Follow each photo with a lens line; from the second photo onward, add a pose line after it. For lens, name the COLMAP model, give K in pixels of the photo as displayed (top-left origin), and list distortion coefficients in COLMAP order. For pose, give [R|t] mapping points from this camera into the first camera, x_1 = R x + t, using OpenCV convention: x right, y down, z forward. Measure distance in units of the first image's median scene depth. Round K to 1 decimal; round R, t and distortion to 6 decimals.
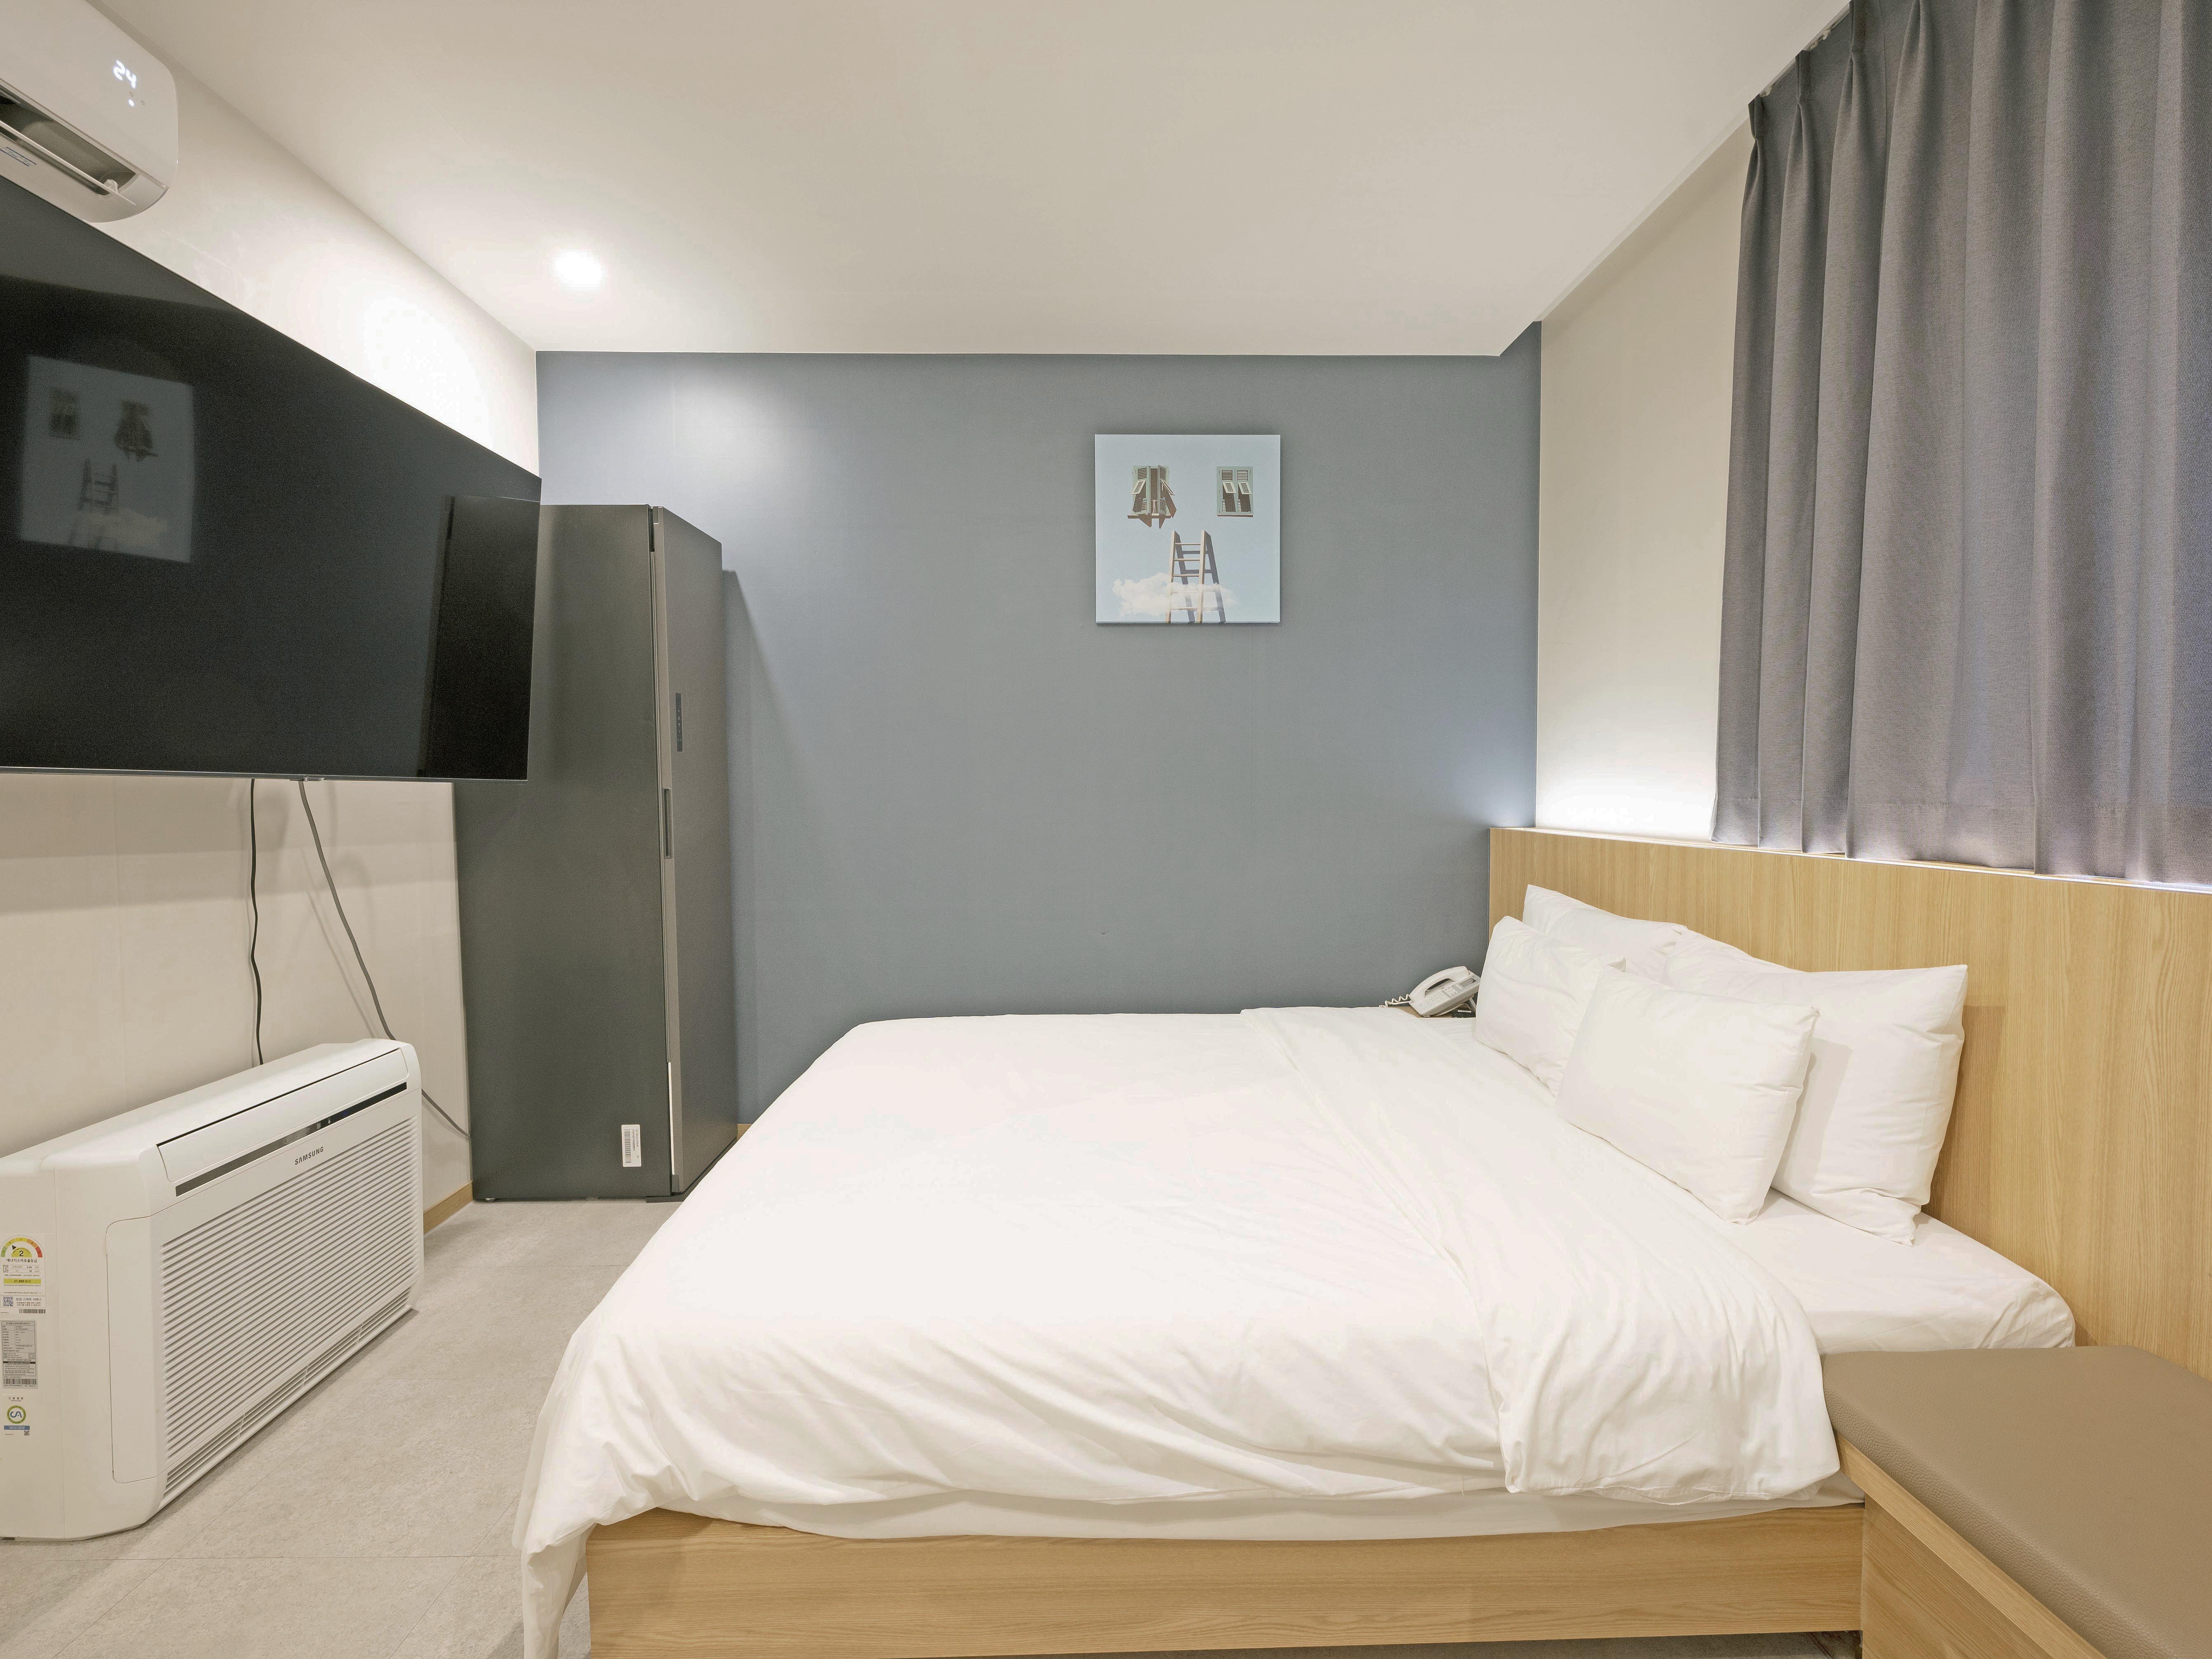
lens RADIAL K [[976.3, 0, 1024.7], [0, 976.3, 830.0], [0, 0, 1]] dist [0.009232, 0.000238]
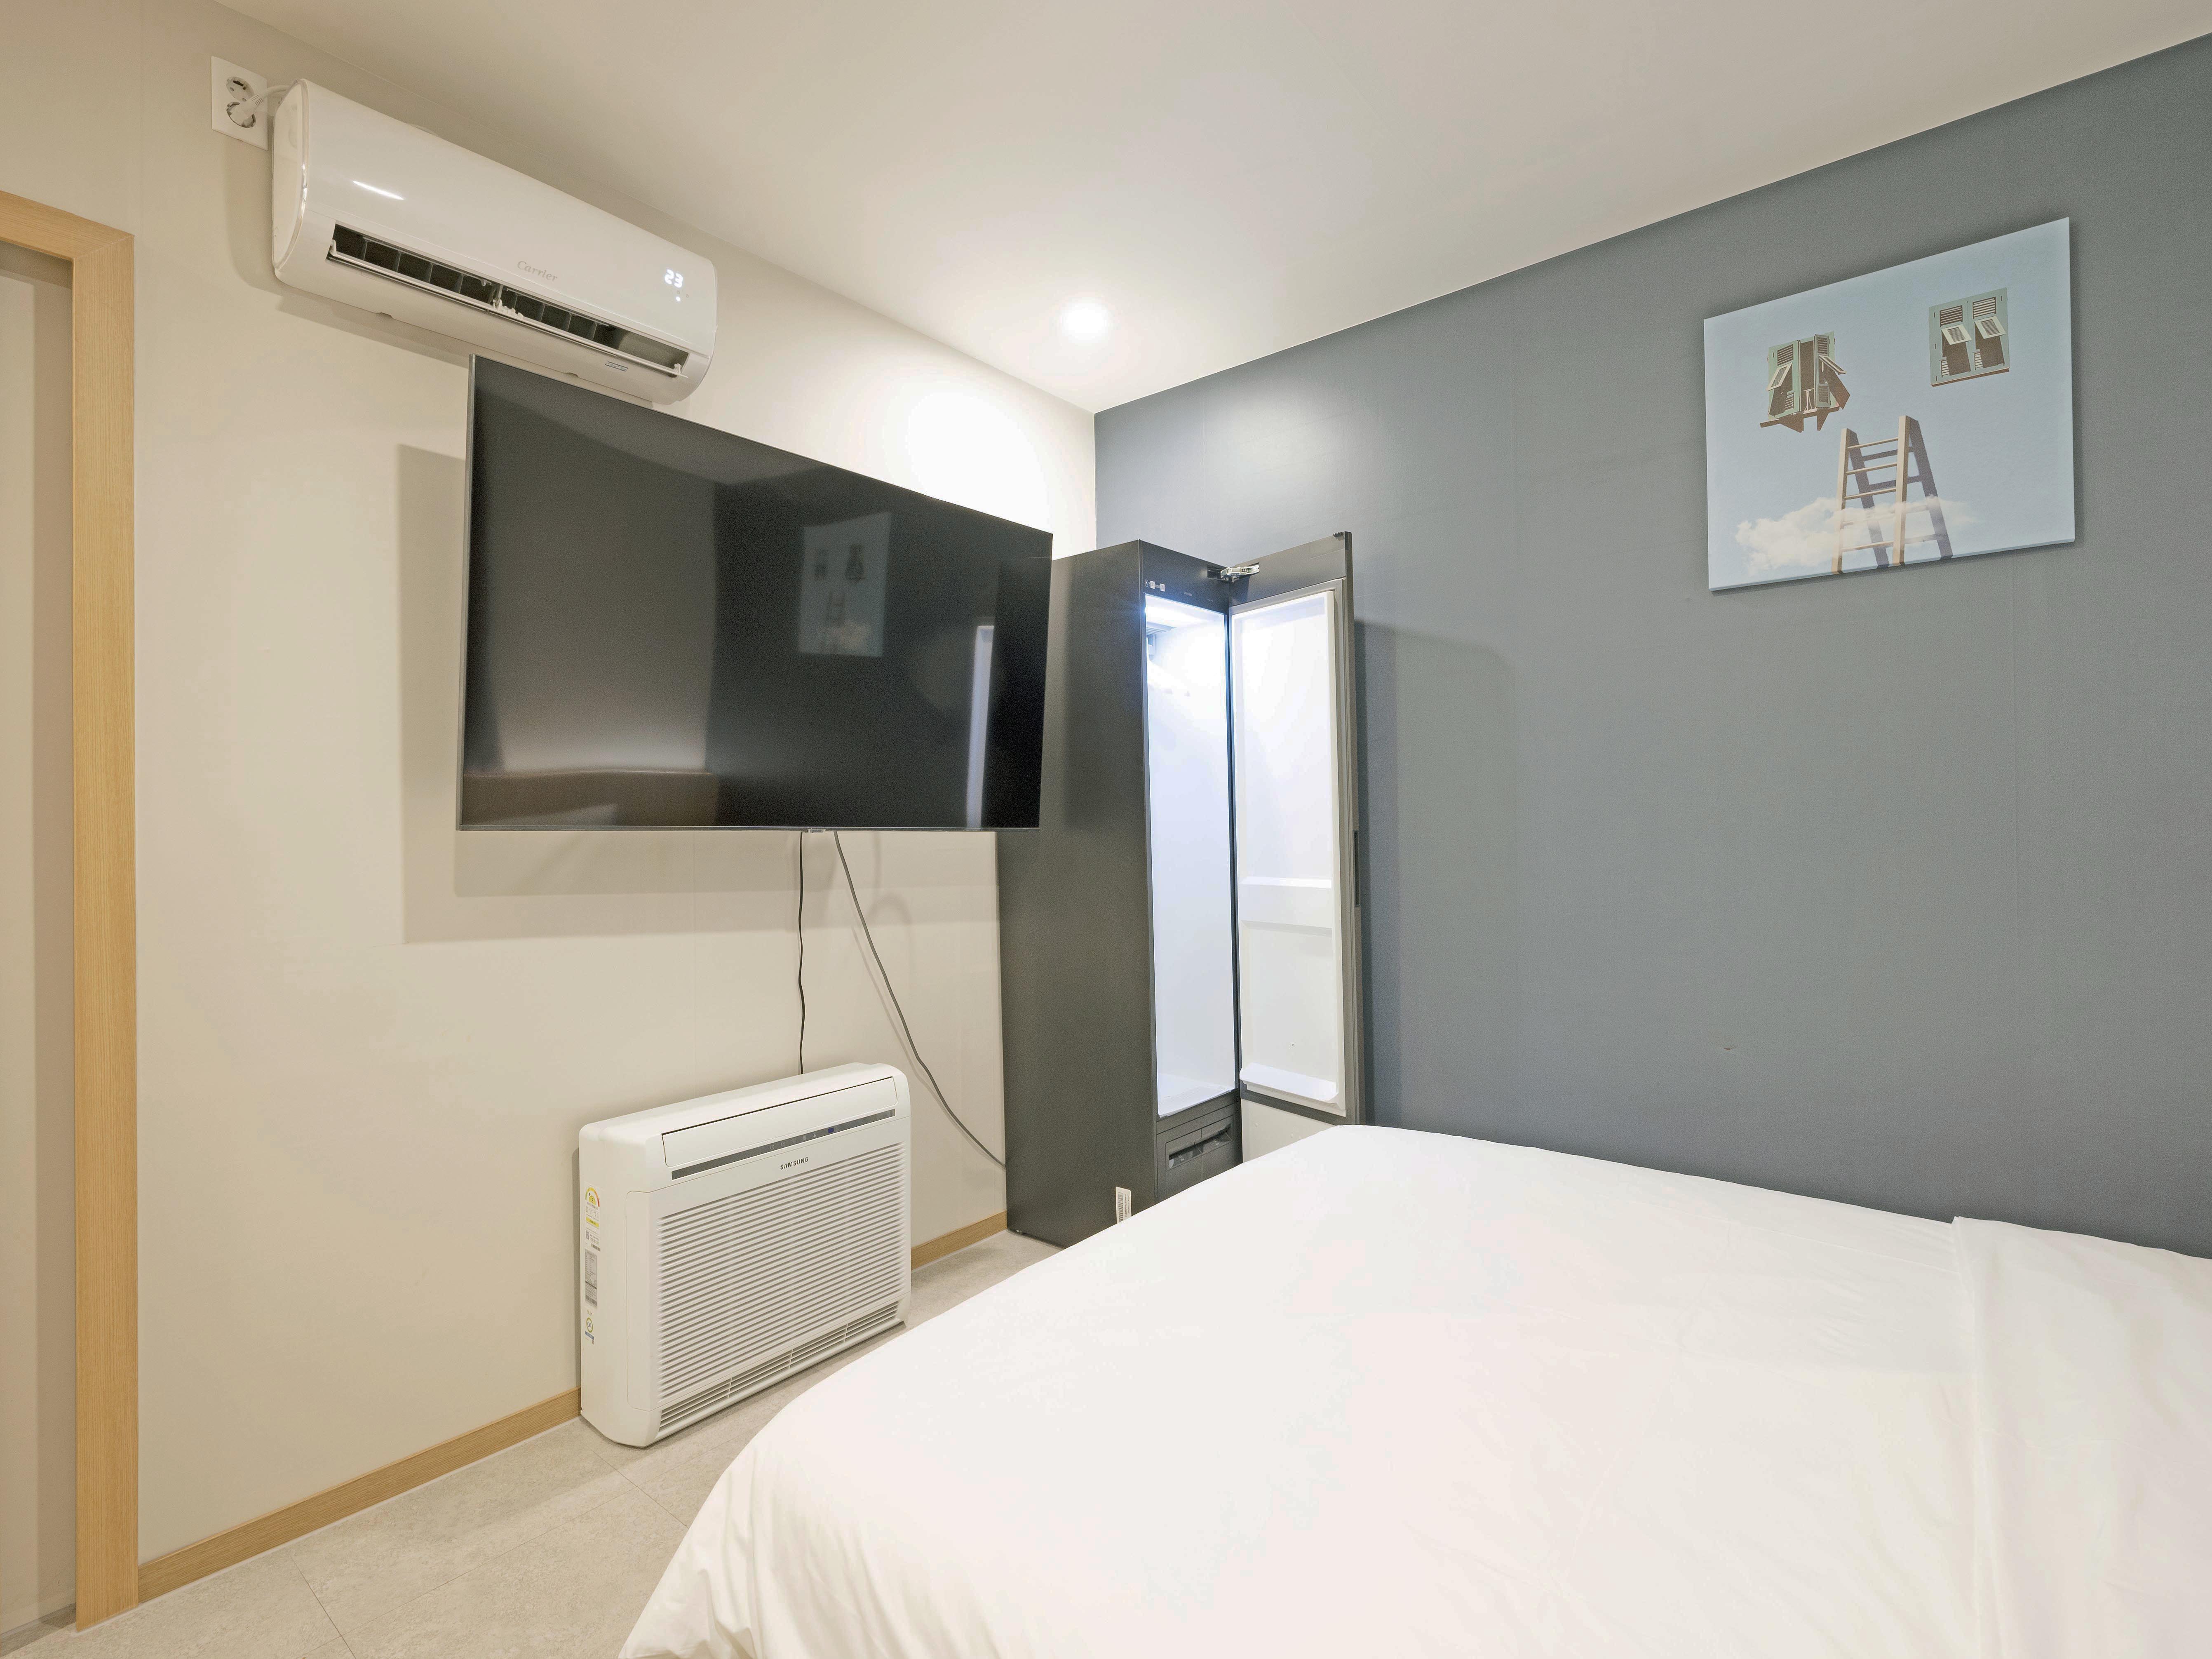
lens RADIAL K [[1008.5, 0, 1106.1], [0, 1008.5, 833.5], [0, 0, 1]] dist [0.005537, -0.000969]
pose [[0.786628, -0.004678, -0.617410, 0.181038], [-0.018380, 0.999351, -0.030991, -0.012429], [0.617154, 0.035726, 0.786031, 0.193358]]
